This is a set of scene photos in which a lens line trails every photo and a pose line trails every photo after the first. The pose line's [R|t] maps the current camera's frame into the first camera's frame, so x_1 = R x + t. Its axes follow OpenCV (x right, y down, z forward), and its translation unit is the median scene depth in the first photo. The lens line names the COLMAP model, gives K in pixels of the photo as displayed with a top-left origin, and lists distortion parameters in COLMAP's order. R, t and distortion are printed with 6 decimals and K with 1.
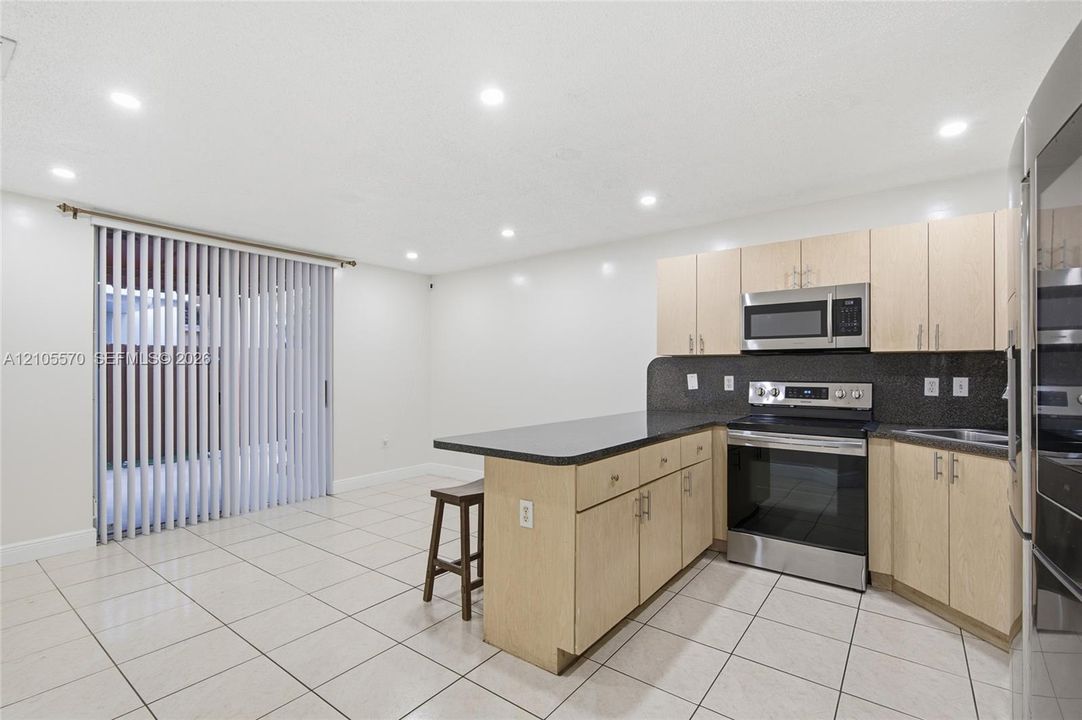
lens RADIAL K [[499.7, 0, 546.1], [0, 499.7, 361.4], [0, 0, 1]] dist [0.000749, 0.001256]
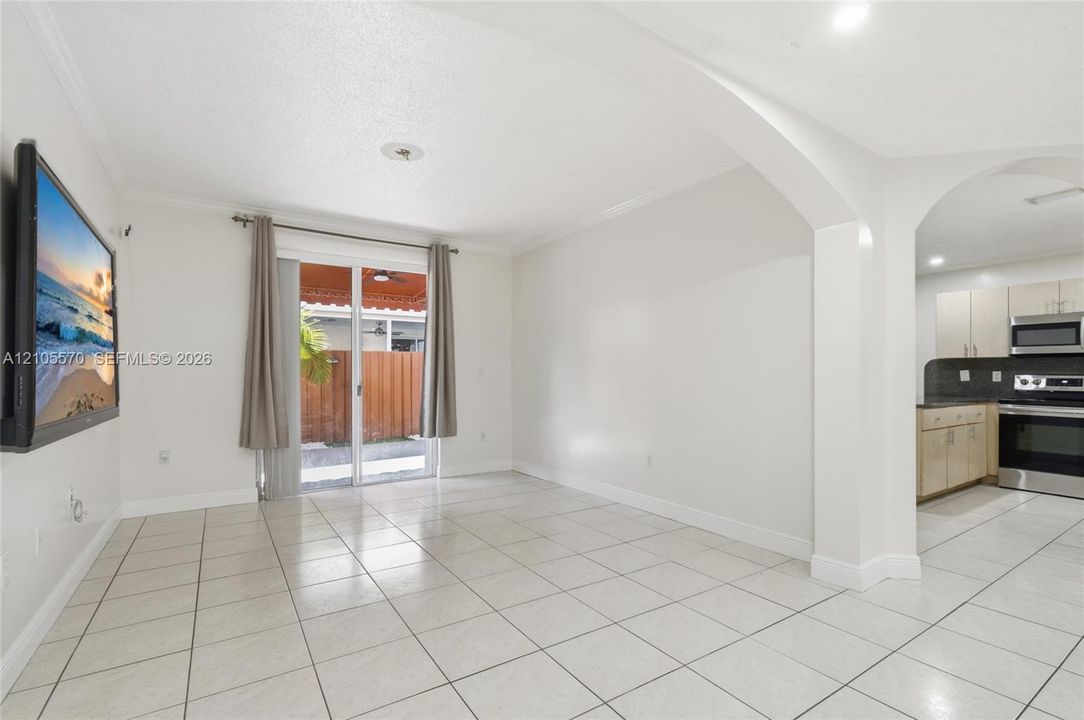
lens RADIAL K [[500.6, 0, 541.7], [0, 500.6, 371.4], [0, 0, 1]] dist [0.000749, 0.001256]
pose [[0.939765, -0.004882, -0.341787, -0.437157], [0.010539, 0.999836, 0.014695, -0.007919], [0.341659, -0.017412, 0.939663, -0.950377]]
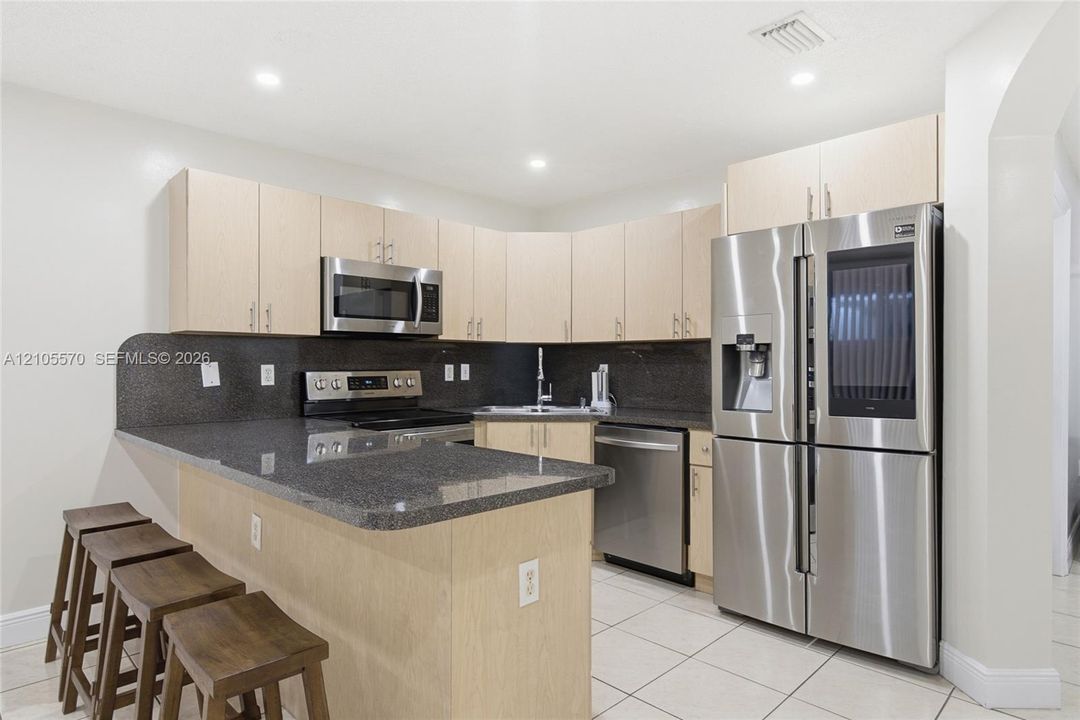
lens RADIAL K [[616.9, 0, 544.6], [0, 616.9, 360.7], [0, 0, 1]] dist [0.003267, 0.000264]
pose [[0.148709, -0.001965, 0.988879, -0.508451], [-0.020311, 0.999781, 0.005041, 0.012419], [-0.988672, -0.020835, 0.148636, 0.546302]]
